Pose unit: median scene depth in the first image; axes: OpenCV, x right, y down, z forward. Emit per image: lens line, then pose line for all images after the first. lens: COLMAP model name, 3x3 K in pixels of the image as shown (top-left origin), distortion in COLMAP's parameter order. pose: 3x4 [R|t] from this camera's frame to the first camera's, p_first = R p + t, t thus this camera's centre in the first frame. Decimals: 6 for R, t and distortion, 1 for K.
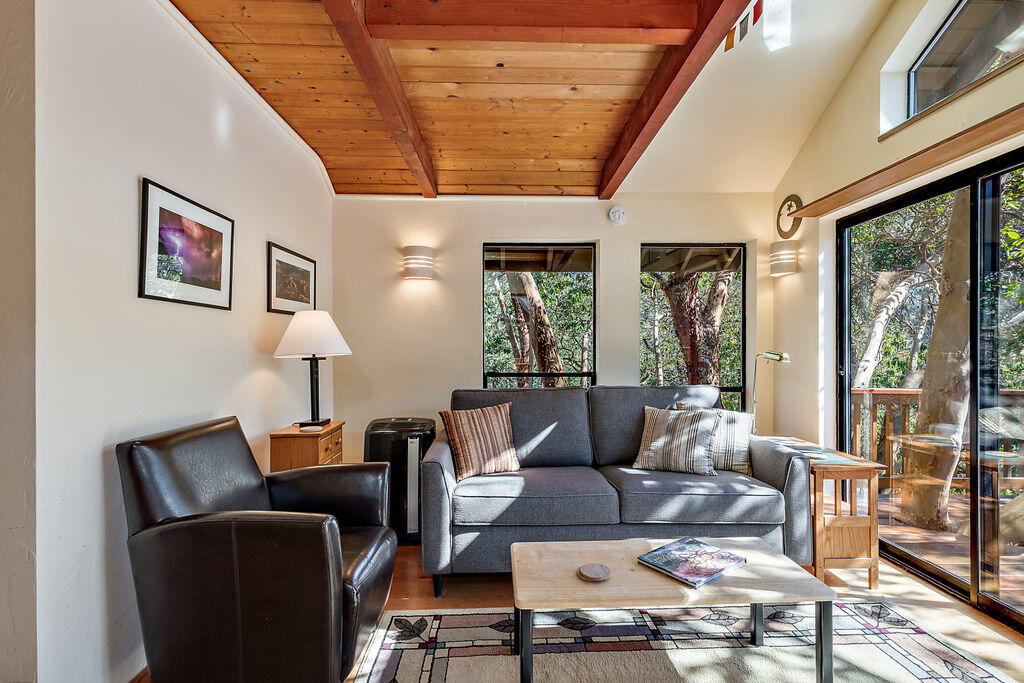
lens RADIAL K [[456.7, 0, 512.0], [0, 456.7, 341.5], [0, 0, 1]] dist [-0.027154, 0.000047]
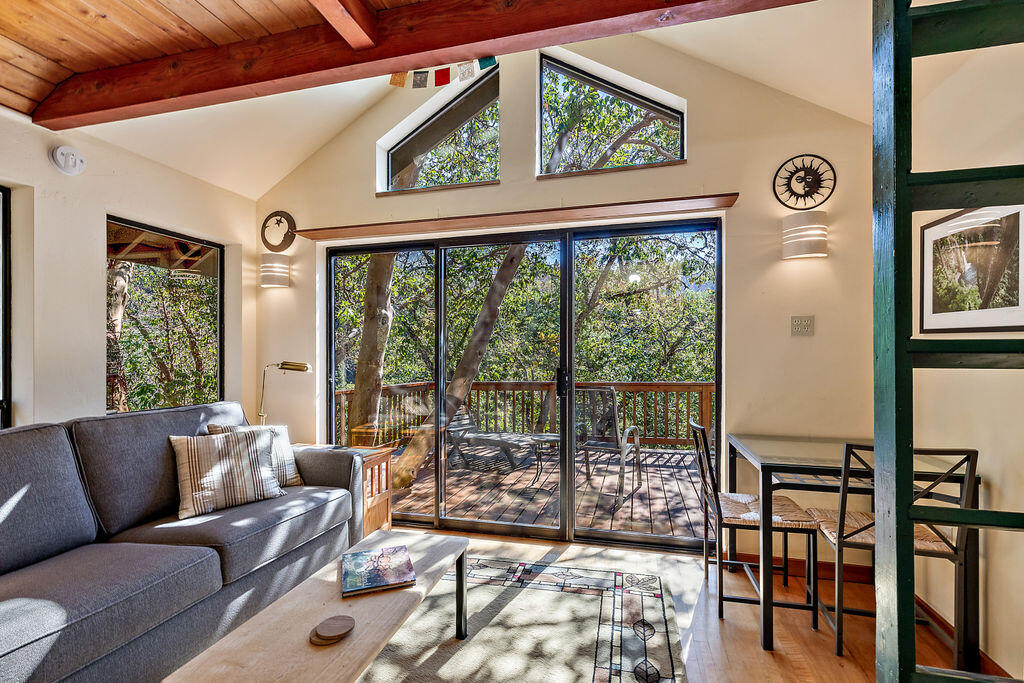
lens RADIAL K [[453.3, 0, 513.0], [0, 453.3, 351.8], [0, 0, 1]] dist [0.002151, 0.000146]
pose [[0.273116, 0.008671, 0.961942, -0.277004], [-0.009127, 0.999938, -0.006423, 0.000377], [-0.961938, -0.007026, 0.273178, 0.235408]]
